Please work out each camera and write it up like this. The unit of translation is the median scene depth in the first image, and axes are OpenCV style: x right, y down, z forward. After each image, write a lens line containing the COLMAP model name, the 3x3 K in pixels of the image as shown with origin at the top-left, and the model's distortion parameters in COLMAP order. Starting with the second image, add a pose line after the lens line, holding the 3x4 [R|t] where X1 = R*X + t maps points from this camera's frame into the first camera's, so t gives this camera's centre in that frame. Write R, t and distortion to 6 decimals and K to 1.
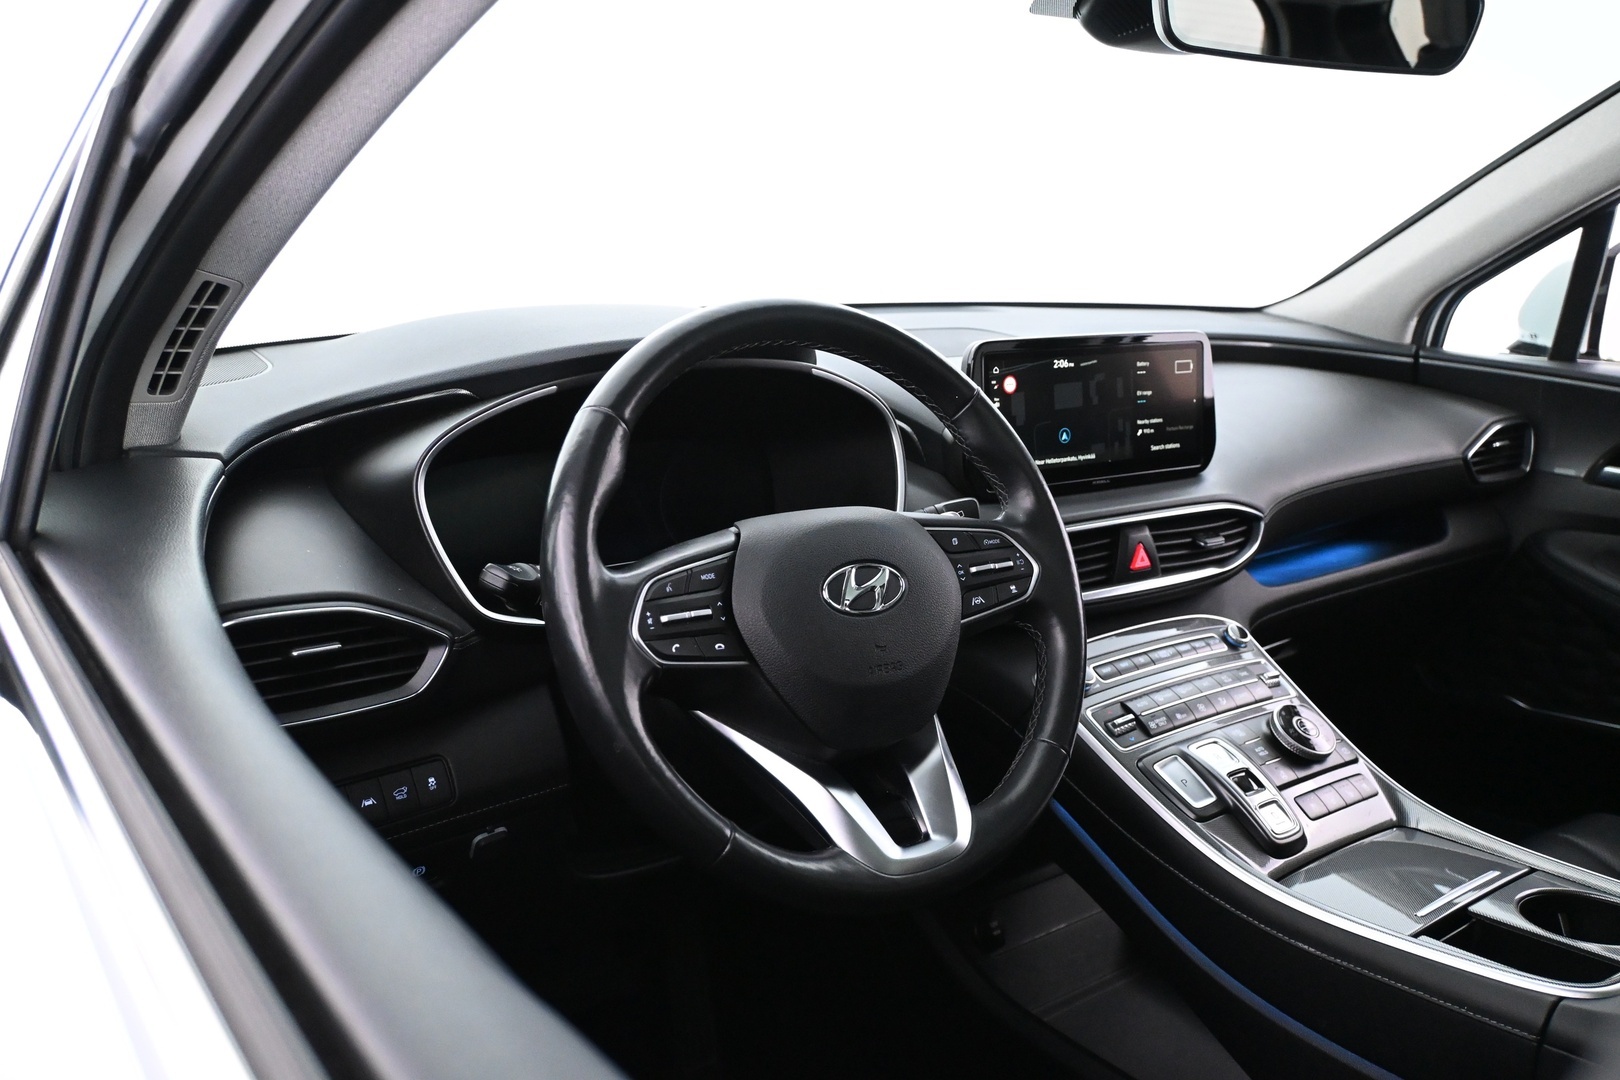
lens RADIAL K [[1346.5, 0, 810.0], [0, 1346.5, 540.0], [0, 0, 1]] dist [-0.009420, -0.003279]
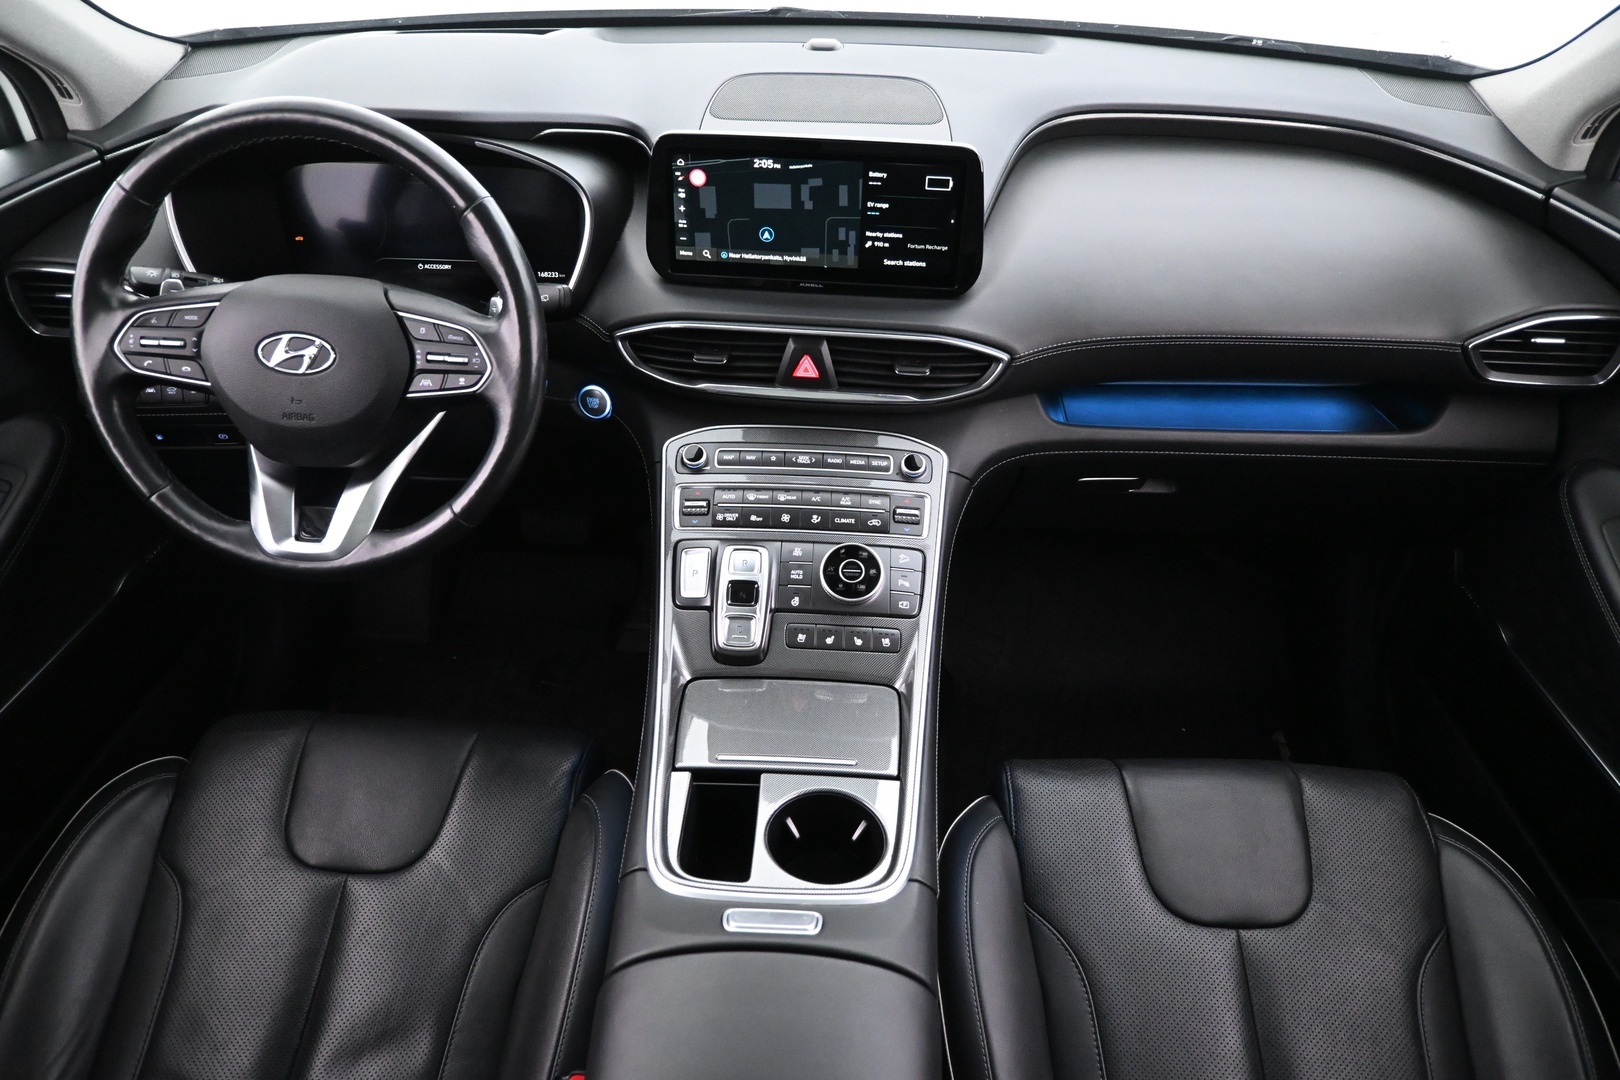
lens RADIAL K [[1085.7, 0, 810.0], [0, 1085.7, 540.0], [0, 0, 1]] dist [-0.009090, -0.001244]
pose [[0.781314, 0.376482, -0.497805, 0.719310], [-0.150967, 0.887900, 0.434560, -0.236536], [0.605605, -0.264375, 0.750565, 0.324278]]
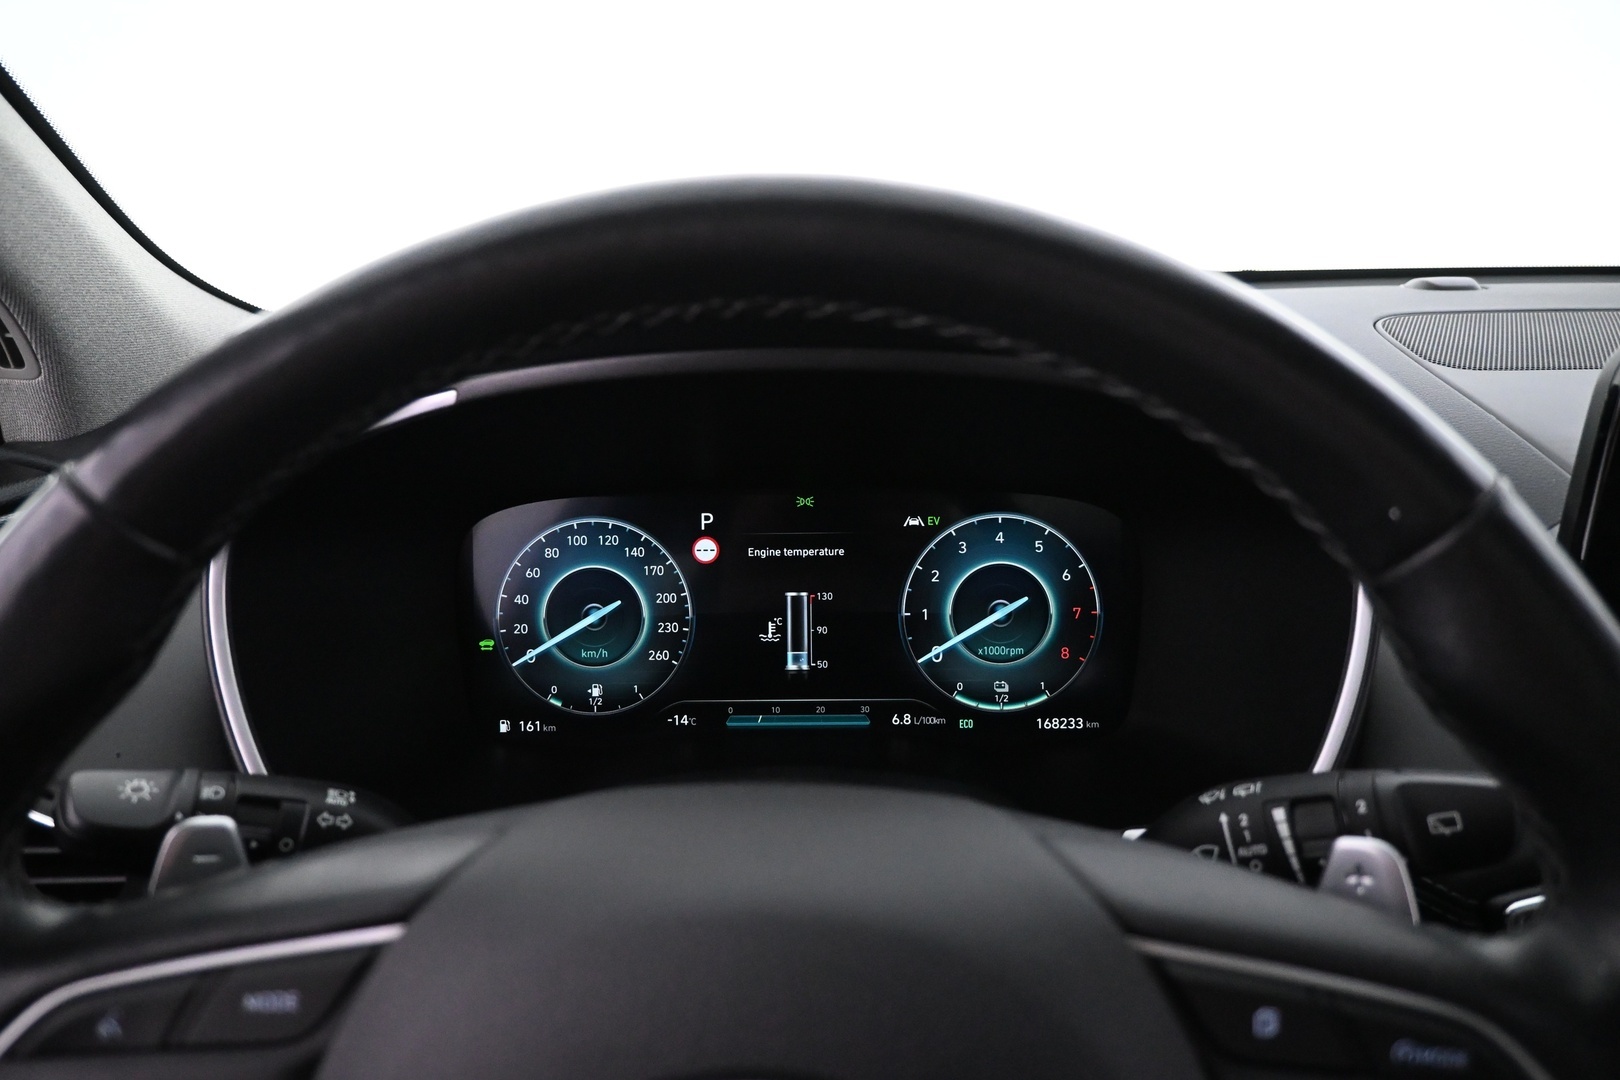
lens RADIAL K [[1085.7, 0, 810.0], [0, 1085.7, 540.0], [0, 0, 1]] dist [-0.009090, -0.001244]
pose [[0.799947, 0.145031, -0.582281, 0.113903], [-0.119046, 0.989423, 0.082892, -0.083275], [0.588144, 0.003010, 0.808751, 0.577181]]
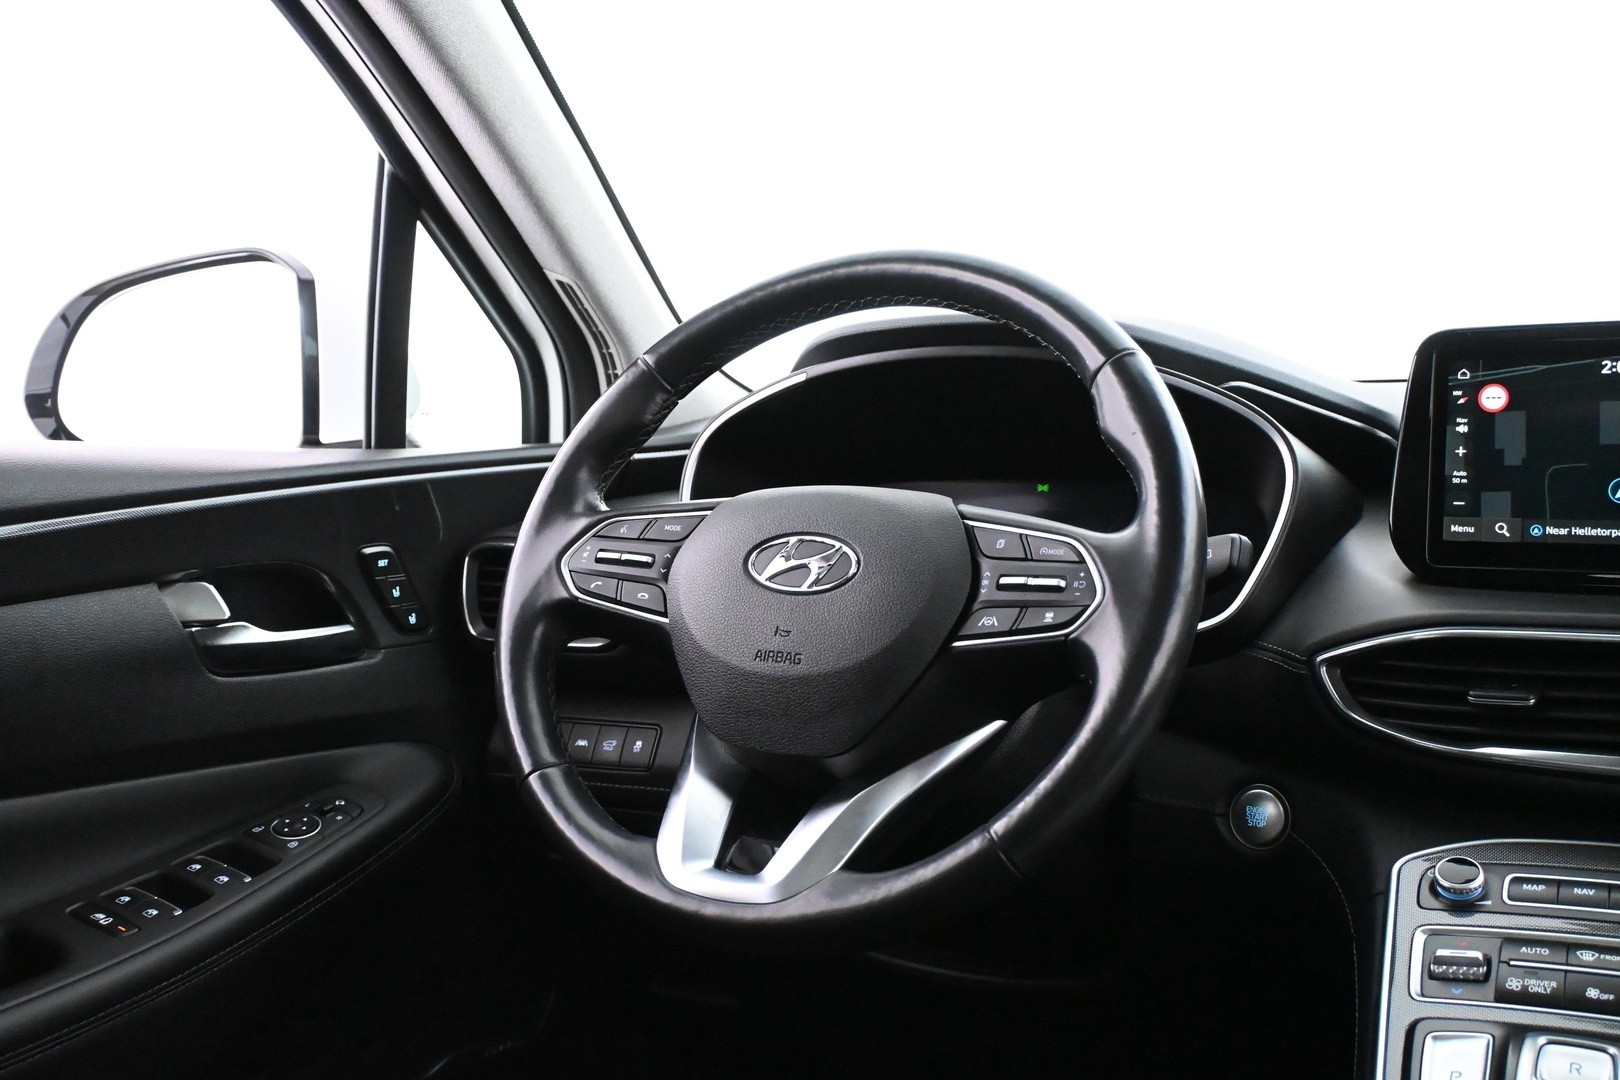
lens RADIAL K [[1606.8, 0, 810.0], [0, 1606.8, 540.0], [0, 0, 1]] dist [-0.004944, -0.016417]
pose [[0.434694, 0.028500, -0.900127, 0.649854], [-0.208886, 0.975432, -0.069992, 0.062696], [0.876018, 0.218449, 0.429968, 0.405456]]
